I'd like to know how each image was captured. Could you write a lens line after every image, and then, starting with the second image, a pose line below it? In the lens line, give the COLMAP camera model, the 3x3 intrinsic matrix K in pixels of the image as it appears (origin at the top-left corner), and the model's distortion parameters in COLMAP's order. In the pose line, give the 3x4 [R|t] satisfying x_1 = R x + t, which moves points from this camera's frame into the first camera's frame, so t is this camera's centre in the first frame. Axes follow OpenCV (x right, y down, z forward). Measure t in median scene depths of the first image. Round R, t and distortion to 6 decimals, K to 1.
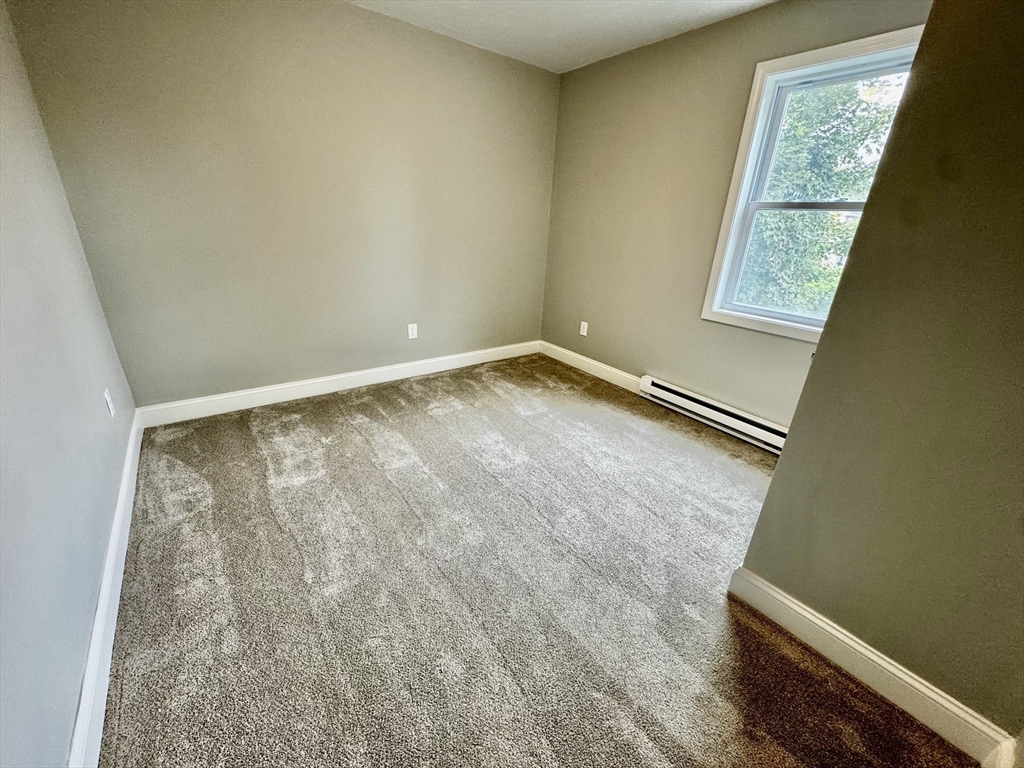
lens RADIAL K [[411.4, 0, 506.4], [0, 411.4, 377.1], [0, 0, 1]] dist [0.001619, 0.000176]
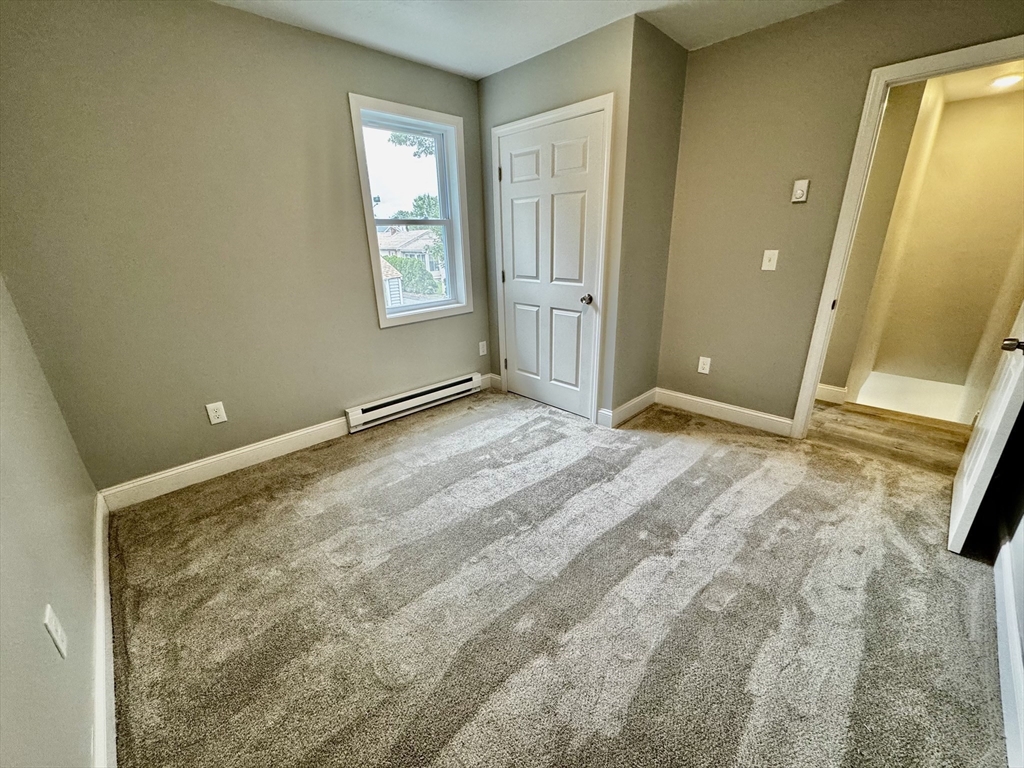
lens RADIAL K [[411.4, 0, 513.7], [0, 411.4, 383.4], [0, 0, 1]] dist [0.001619, 0.000176]
pose [[-0.126672, -0.378372, 0.916945, -0.594081], [0.371715, 0.838927, 0.397529, -0.321287], [-0.919664, 0.391198, 0.034378, 0.712915]]
